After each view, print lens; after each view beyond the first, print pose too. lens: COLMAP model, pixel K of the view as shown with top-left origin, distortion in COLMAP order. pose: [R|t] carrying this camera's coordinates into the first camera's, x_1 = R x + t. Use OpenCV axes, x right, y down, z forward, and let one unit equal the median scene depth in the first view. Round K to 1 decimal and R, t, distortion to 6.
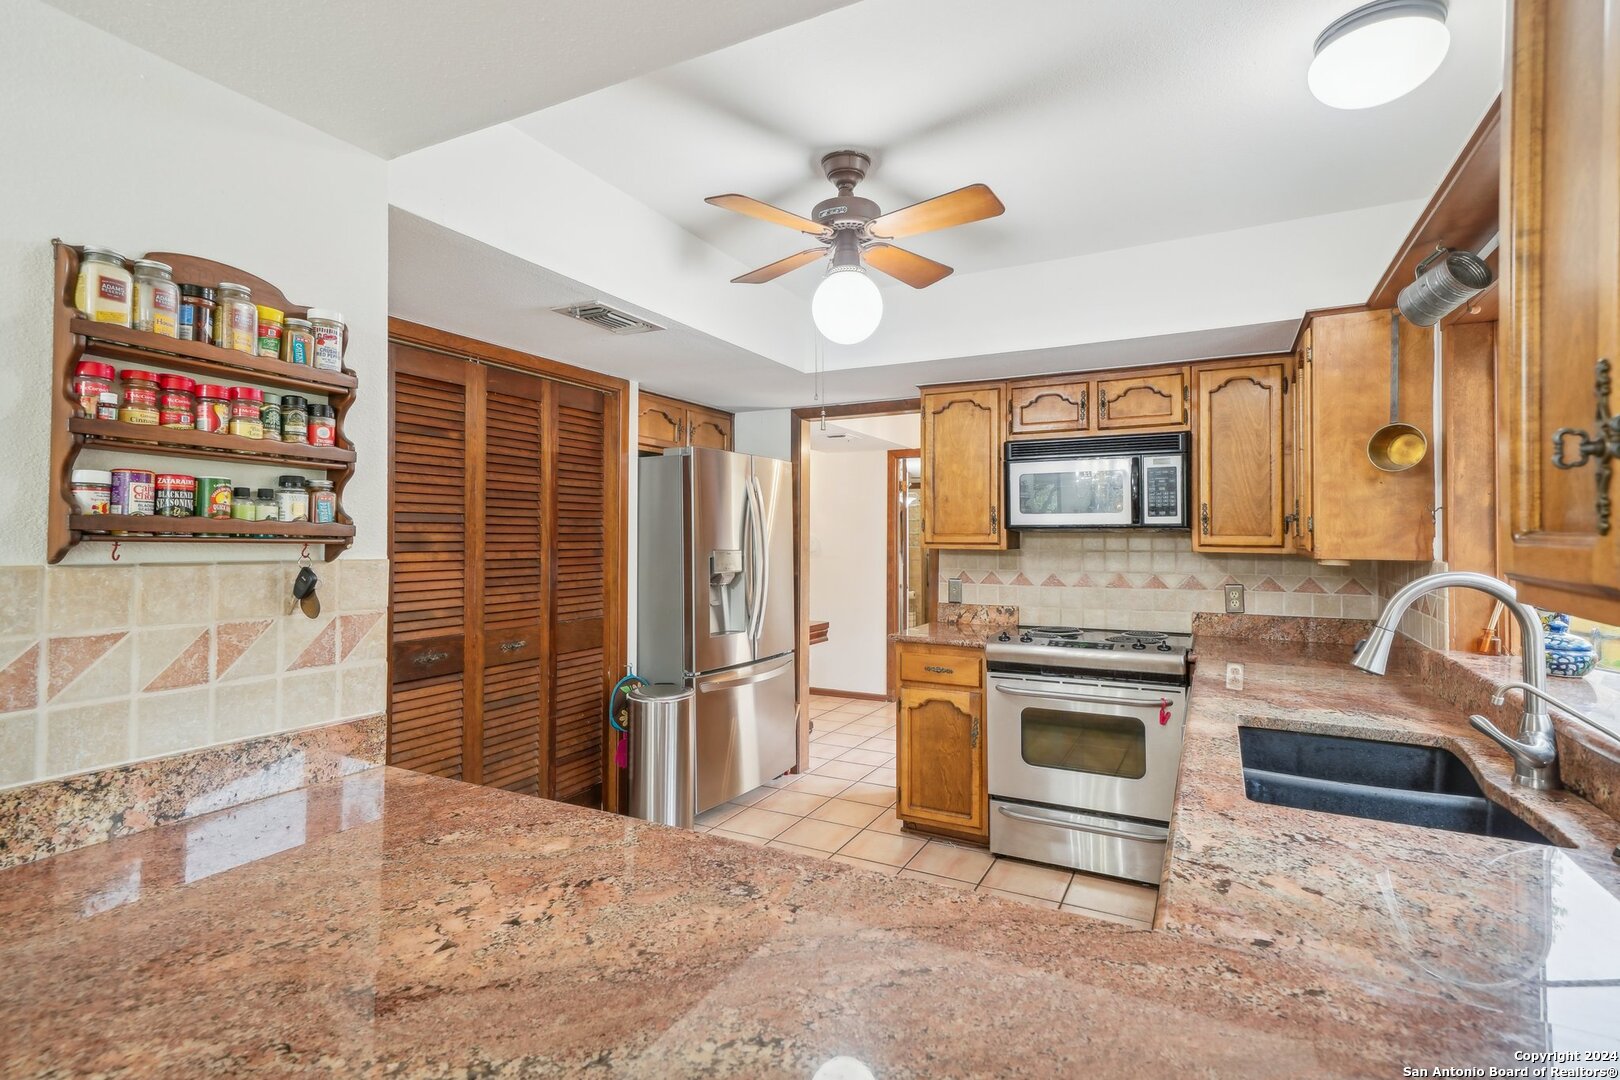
lens RADIAL K [[767.0, 0, 812.4], [0, 767.0, 531.7], [0, 0, 1]] dist [-0.000496, -0.000032]
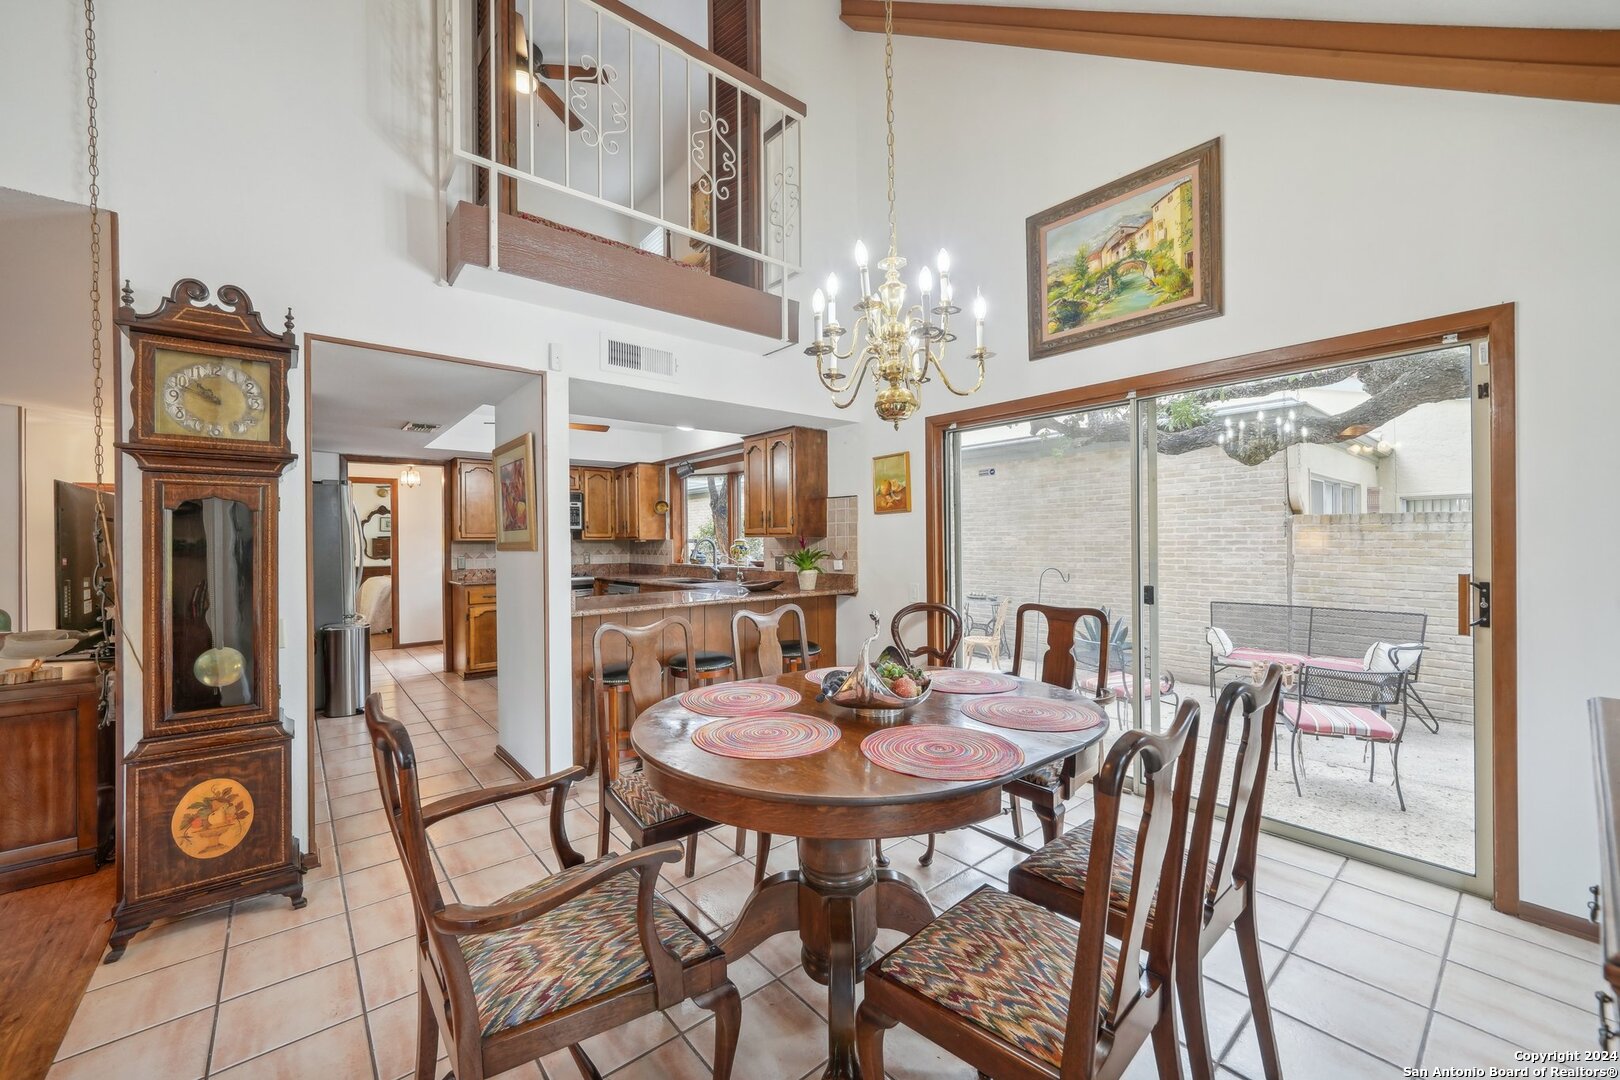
lens RADIAL K [[614.0, 0, 808.1], [0, 614.0, 537.9], [0, 0, 1]] dist [-0.009288, 0.000198]
pose [[0.384749, -0.004835, 0.923008, -1.095026], [0.006031, 0.999978, 0.002725, 0.019131], [-0.923001, 0.004518, 0.384770, -0.484203]]
